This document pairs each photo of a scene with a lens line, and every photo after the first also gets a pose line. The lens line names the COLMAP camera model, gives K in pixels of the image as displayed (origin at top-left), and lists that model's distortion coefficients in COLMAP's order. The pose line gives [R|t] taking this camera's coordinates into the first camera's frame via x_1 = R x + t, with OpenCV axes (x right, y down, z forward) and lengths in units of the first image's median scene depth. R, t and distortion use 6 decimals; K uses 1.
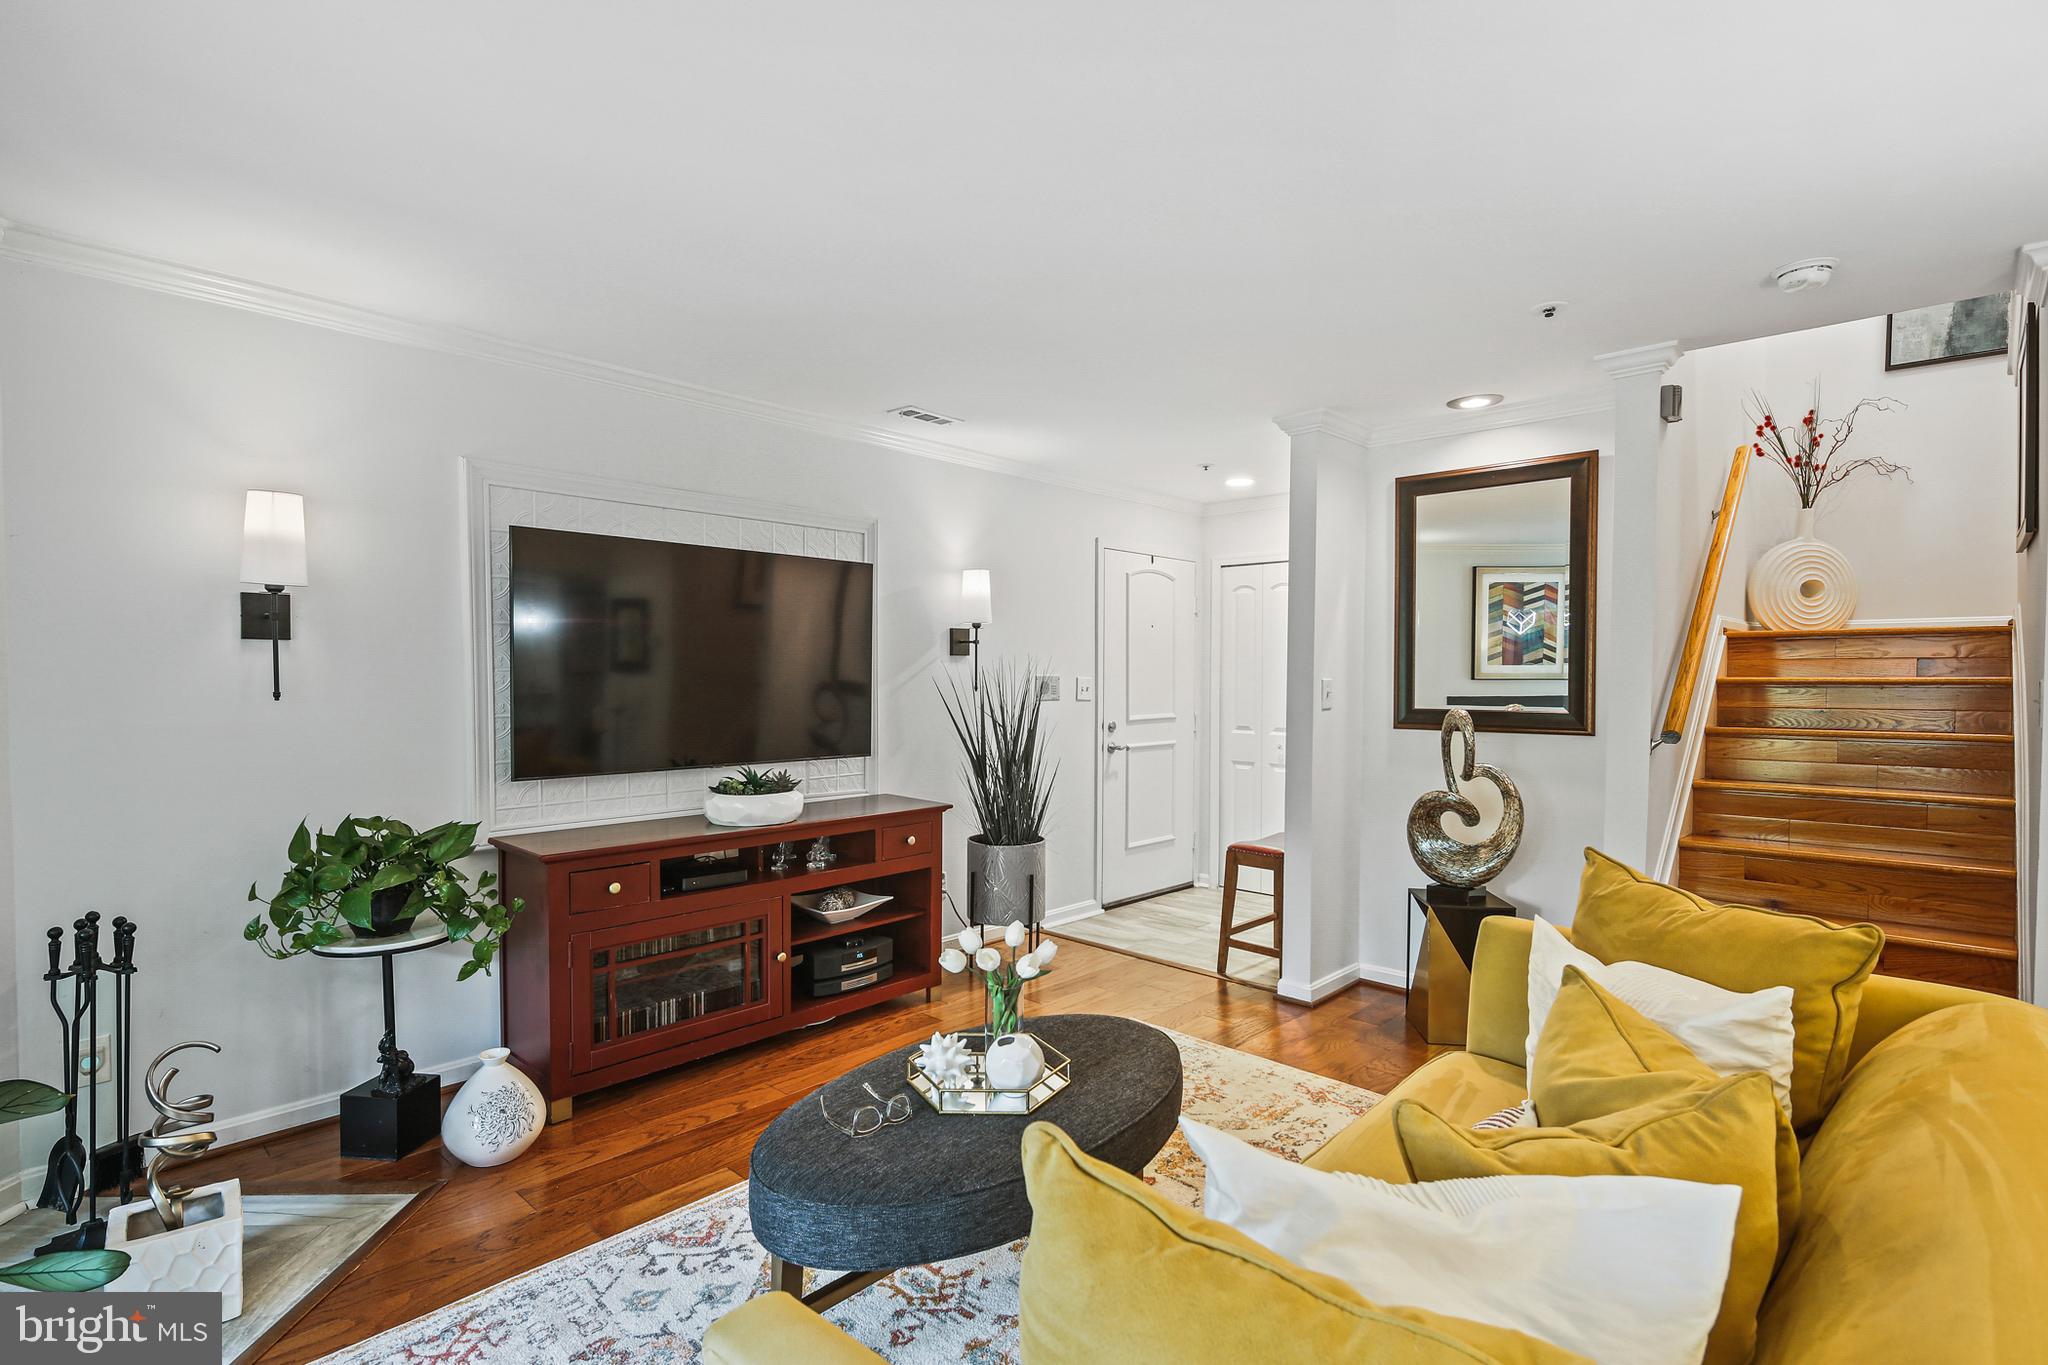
lens RADIAL K [[980.8, 0, 1032.7], [0, 980.8, 711.0], [0, 0, 1]] dist [-0.000451, -0.000056]
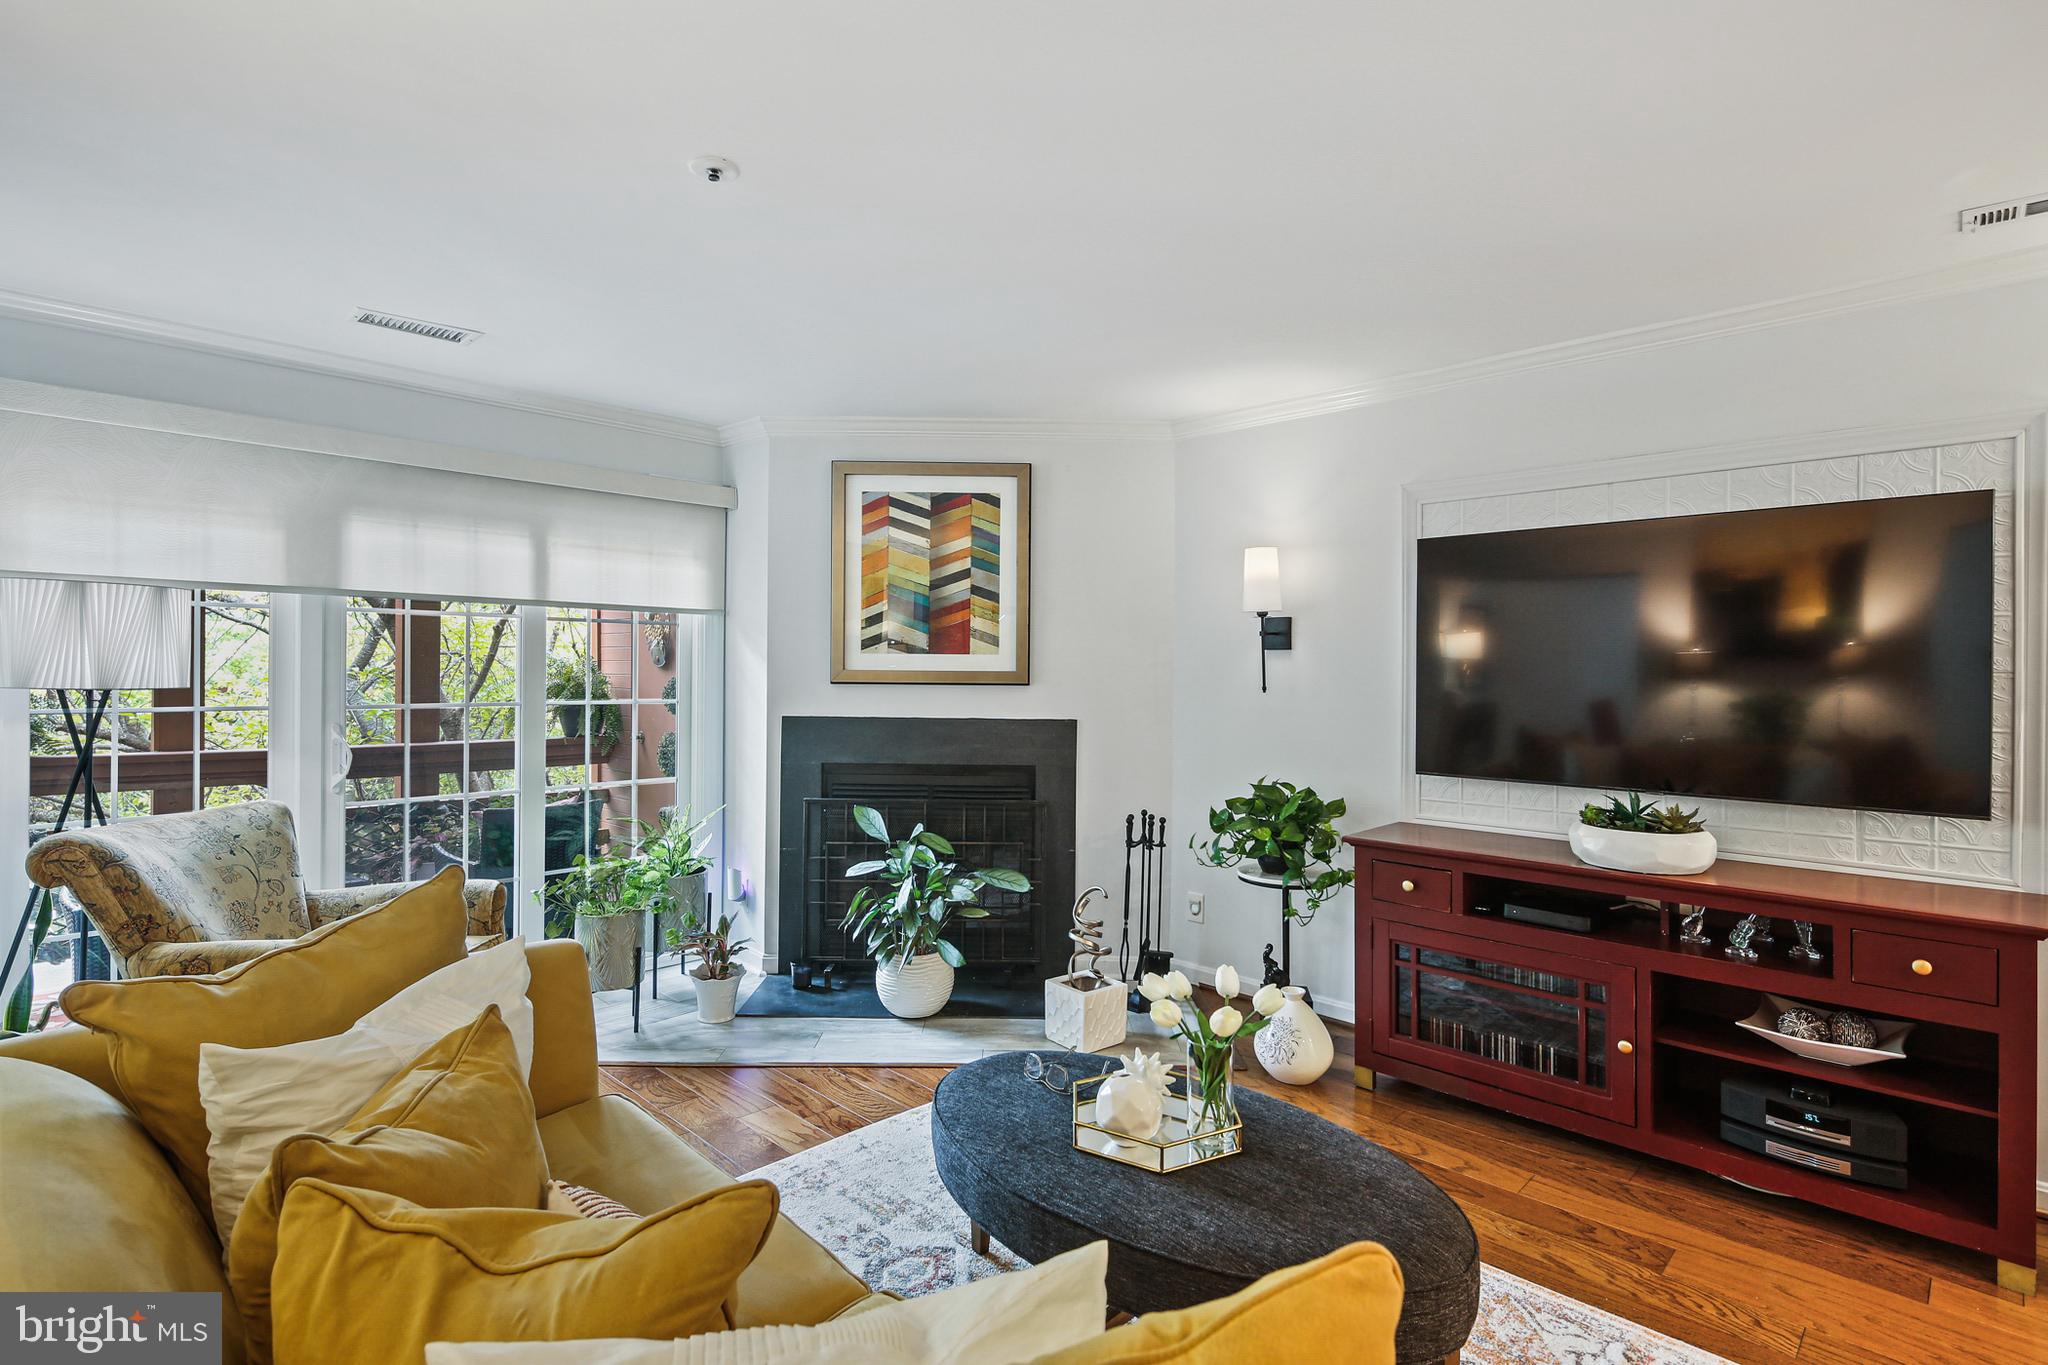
lens RADIAL K [[992.7, 0, 1023.4], [0, 992.7, 672.2], [0, 0, 1]] dist [0.000332, -0.000047]
pose [[-0.030840, 0.000299, -0.999524, 0.560760], [-0.042028, 0.999115, 0.001595, -0.023255], [0.998640, 0.042057, -0.030800, 0.571215]]
